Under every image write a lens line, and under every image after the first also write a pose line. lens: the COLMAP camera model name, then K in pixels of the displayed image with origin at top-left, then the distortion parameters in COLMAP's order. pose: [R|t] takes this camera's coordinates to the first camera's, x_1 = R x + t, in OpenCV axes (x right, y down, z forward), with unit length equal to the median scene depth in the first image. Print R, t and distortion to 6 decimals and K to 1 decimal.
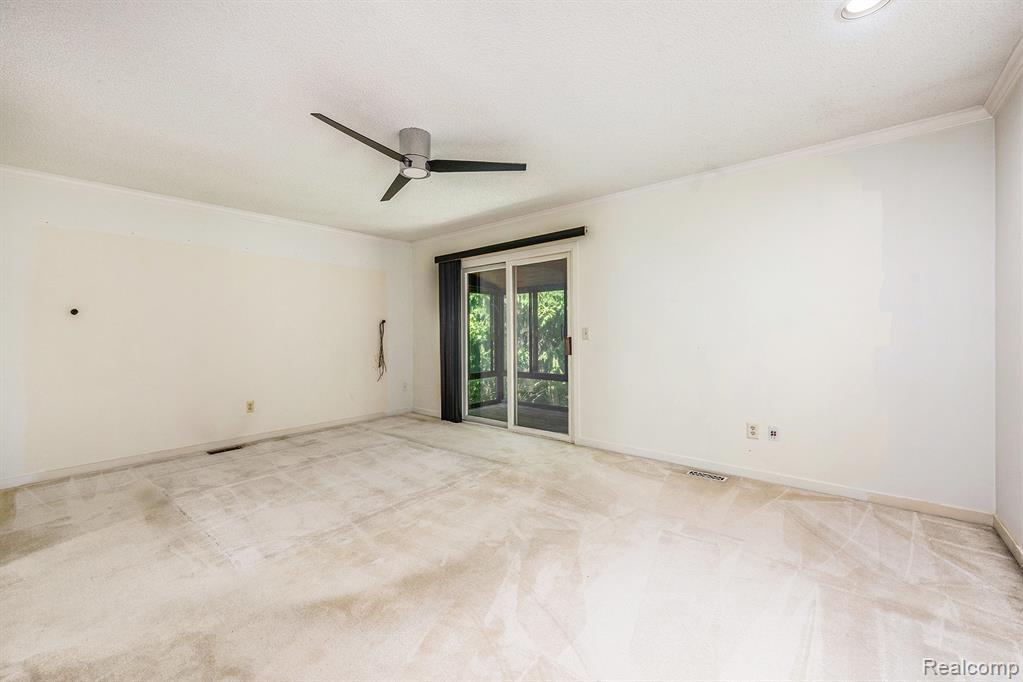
lens RADIAL K [[407.7, 0, 511.6], [0, 407.7, 338.6], [0, 0, 1]] dist [-0.000969, -0.000188]
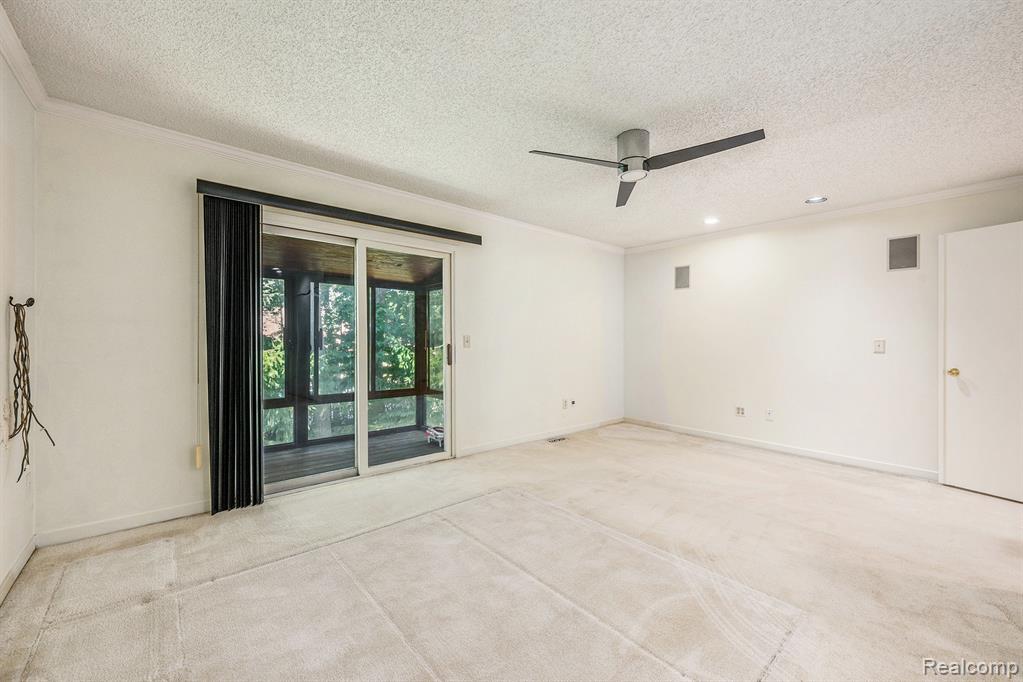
lens RADIAL K [[407.7, 0, 511.5], [0, 407.7, 341.0], [0, 0, 1]] dist [-0.000969, -0.000188]
pose [[0.168533, 0.004030, 0.985688, -0.670715], [0.005350, 0.999973, -0.005004, -0.007011], [-0.985682, 0.006117, 0.168507, 0.625525]]
